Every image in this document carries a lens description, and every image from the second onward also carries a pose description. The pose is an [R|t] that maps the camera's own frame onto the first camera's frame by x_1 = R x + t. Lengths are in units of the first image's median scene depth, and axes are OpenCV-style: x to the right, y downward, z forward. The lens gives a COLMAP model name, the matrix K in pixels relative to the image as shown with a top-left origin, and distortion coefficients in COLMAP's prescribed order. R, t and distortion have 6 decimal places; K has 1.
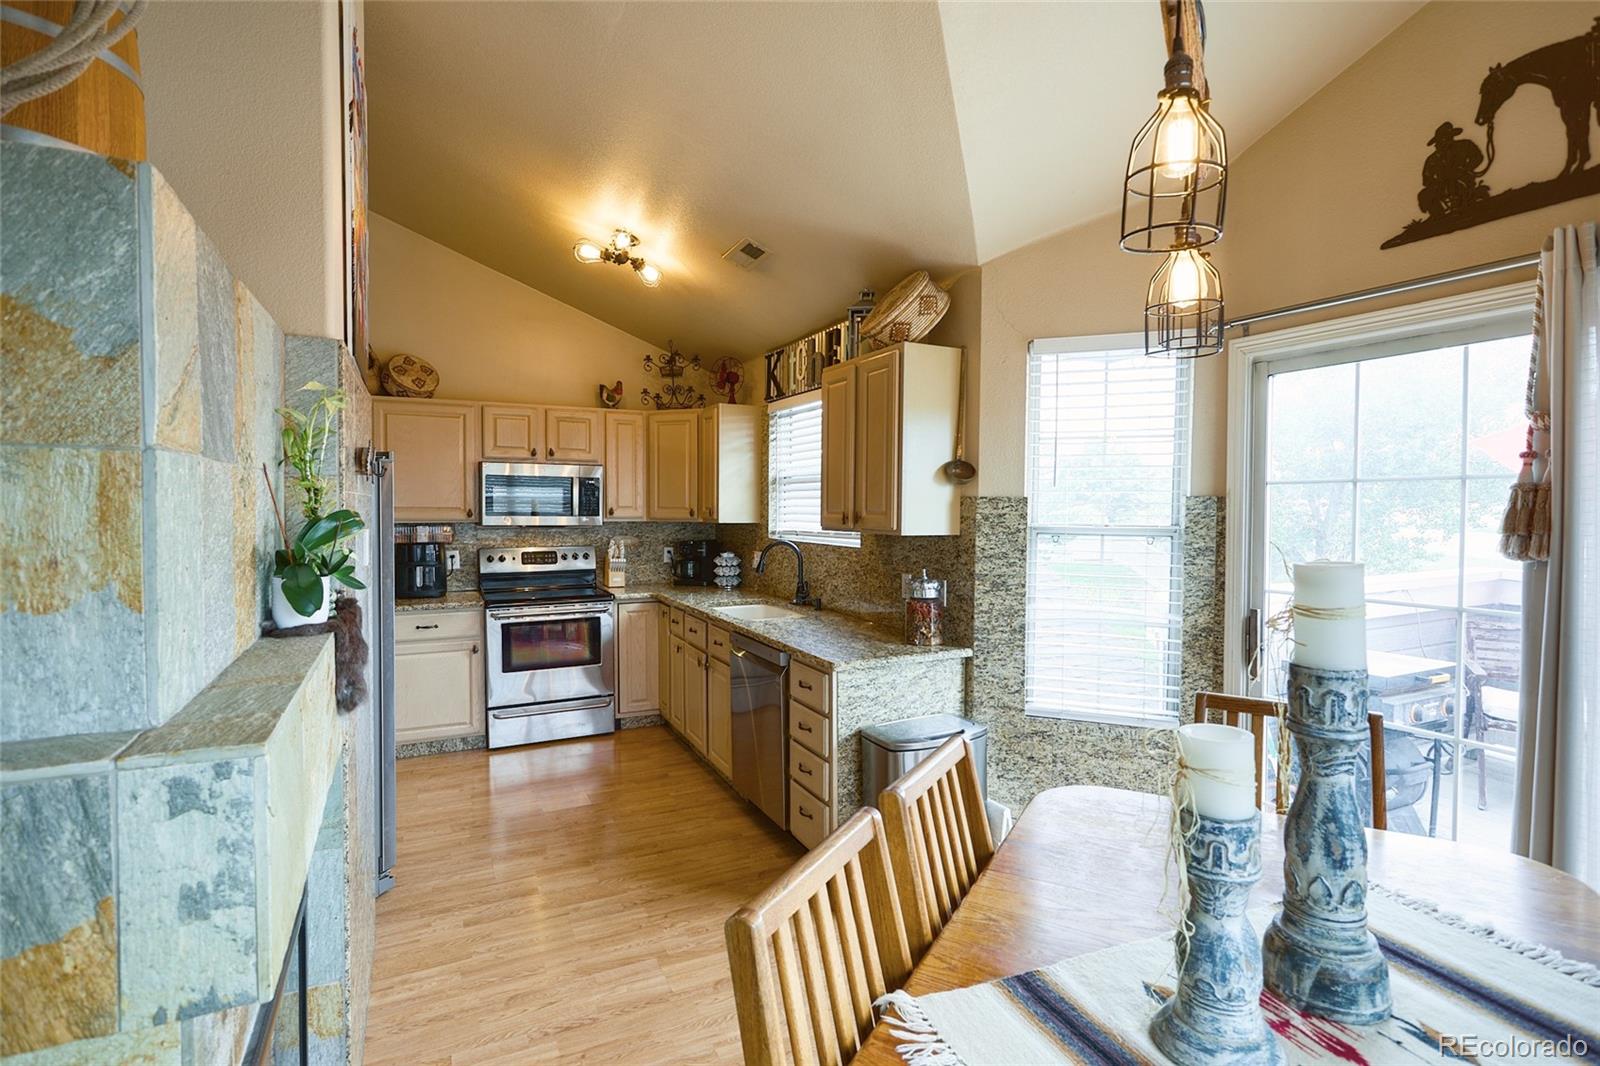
lens RADIAL K [[784.6, 0, 800.9], [0, 784.6, 529.7], [0, 0, 1]] dist [0.006050, -0.000470]
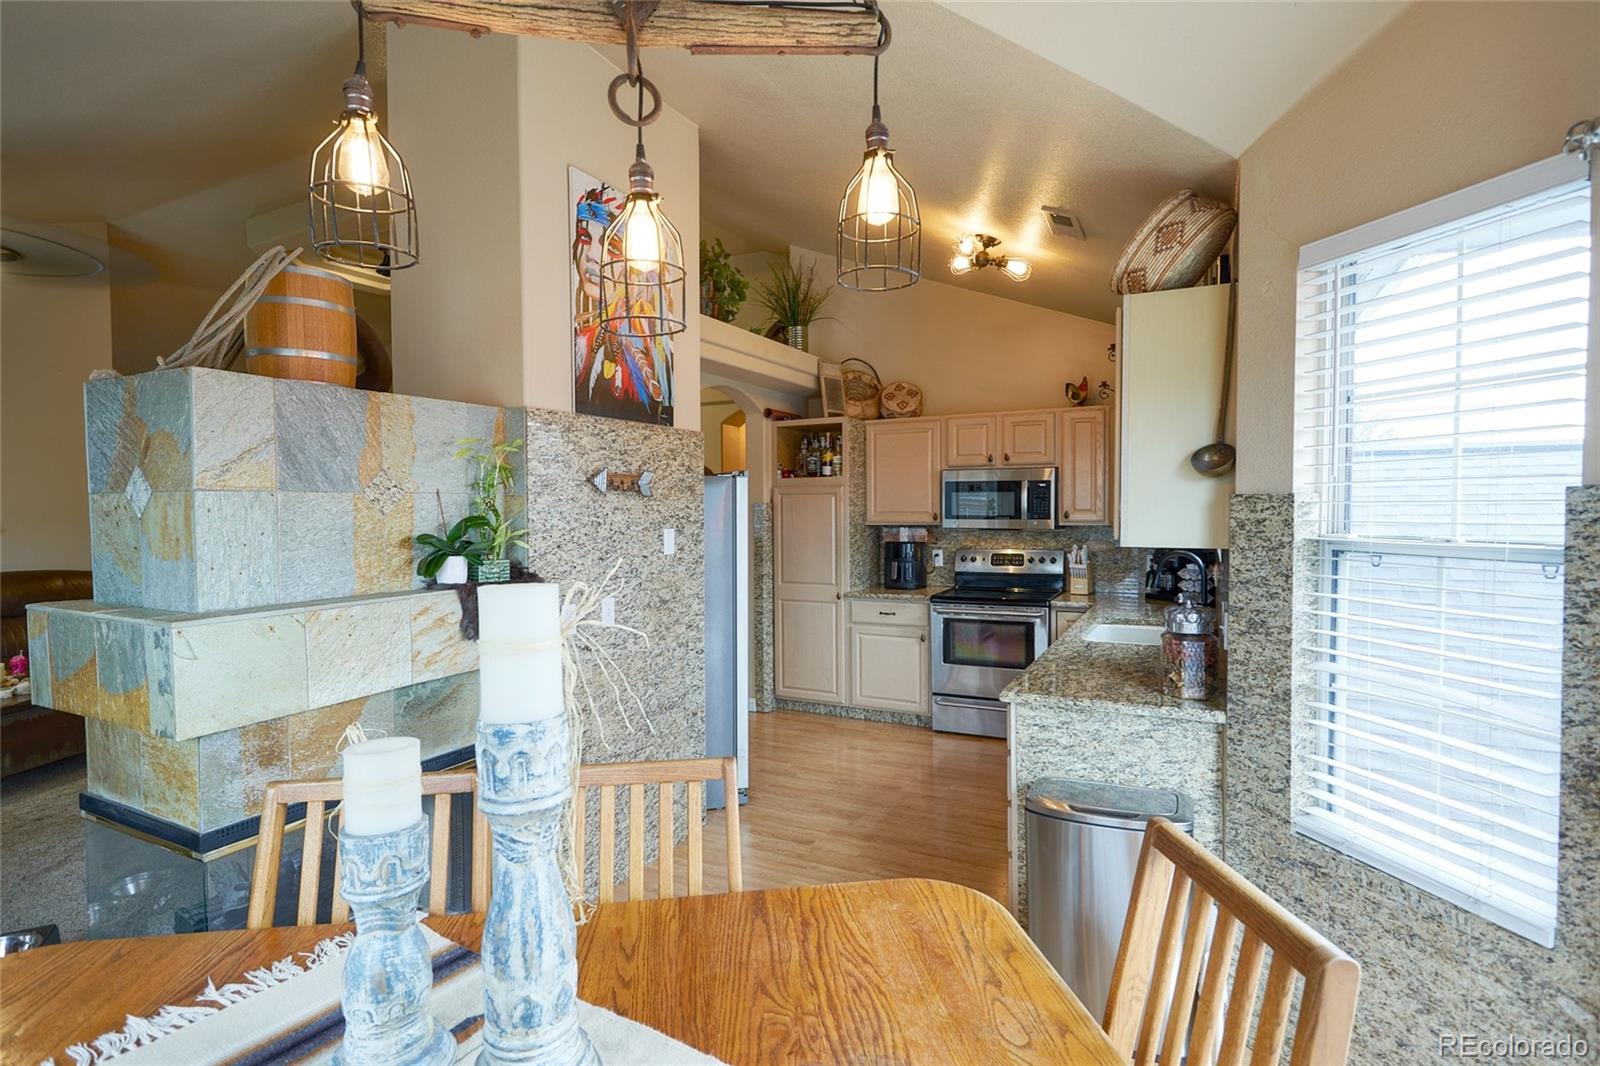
lens RADIAL K [[784.6, 0, 801.4], [0, 784.6, 530.6], [0, 0, 1]] dist [0.006050, -0.000470]
pose [[0.592763, 0.014285, -0.805250, 0.550761], [-0.014830, 0.999867, 0.006821, -0.009063], [0.805240, 0.007899, 0.592896, 0.281039]]
